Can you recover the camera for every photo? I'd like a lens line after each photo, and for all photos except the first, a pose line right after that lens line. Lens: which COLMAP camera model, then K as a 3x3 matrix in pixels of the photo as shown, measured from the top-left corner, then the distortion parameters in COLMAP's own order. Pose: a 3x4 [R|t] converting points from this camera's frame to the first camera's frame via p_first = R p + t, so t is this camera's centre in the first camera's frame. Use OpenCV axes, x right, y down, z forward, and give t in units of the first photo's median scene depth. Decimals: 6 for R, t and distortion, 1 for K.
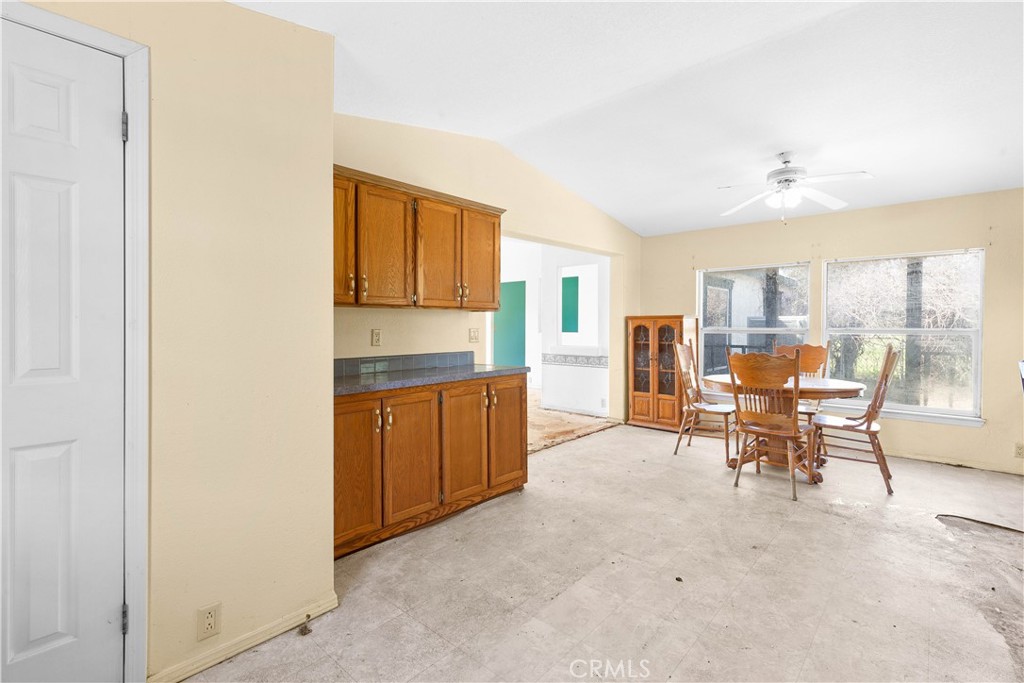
lens RADIAL K [[470.9, 0, 507.9], [0, 470.9, 324.8], [0, 0, 1]] dist [0.020283, -0.008345]
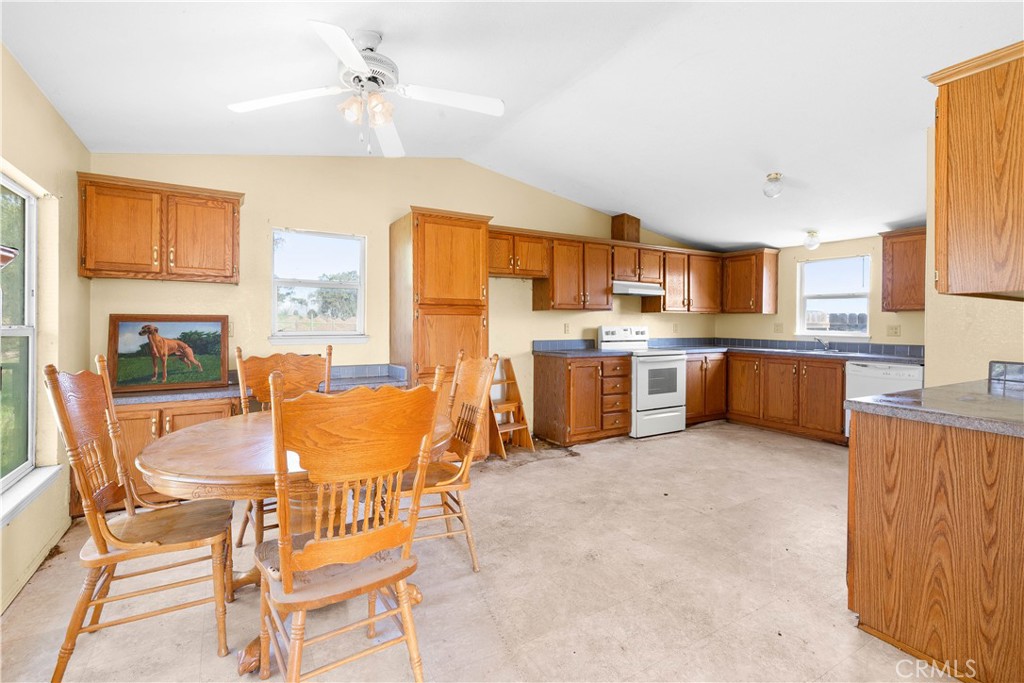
lens RADIAL K [[470.9, 0, 507.9], [0, 470.9, 324.8], [0, 0, 1]] dist [0.020283, -0.008345]
pose [[-0.957173, -0.002612, 0.289506, 0.278590], [-0.003409, 0.999992, -0.002248, 0.009156], [-0.289498, -0.003138, -0.957173, 1.749158]]
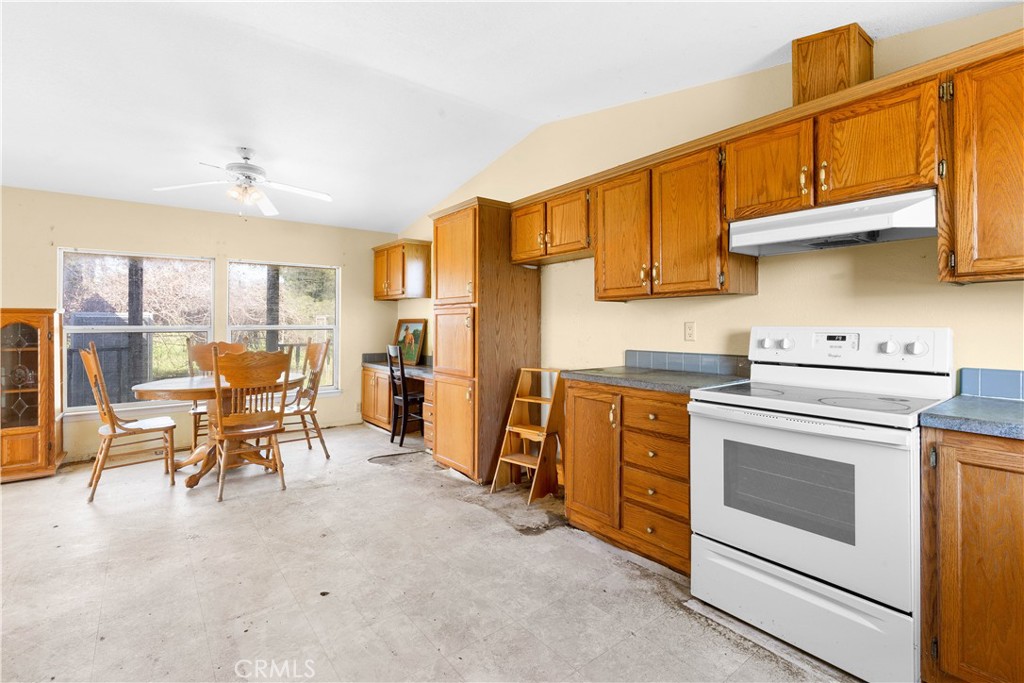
lens RADIAL K [[470.9, 0, 507.9], [0, 470.9, 324.8], [0, 0, 1]] dist [0.020283, -0.008345]
pose [[0.176885, -0.002898, 0.984227, -0.337509], [0.001070, 0.999996, 0.002752, 0.003791], [-0.984231, 0.000567, 0.176887, 0.328217]]
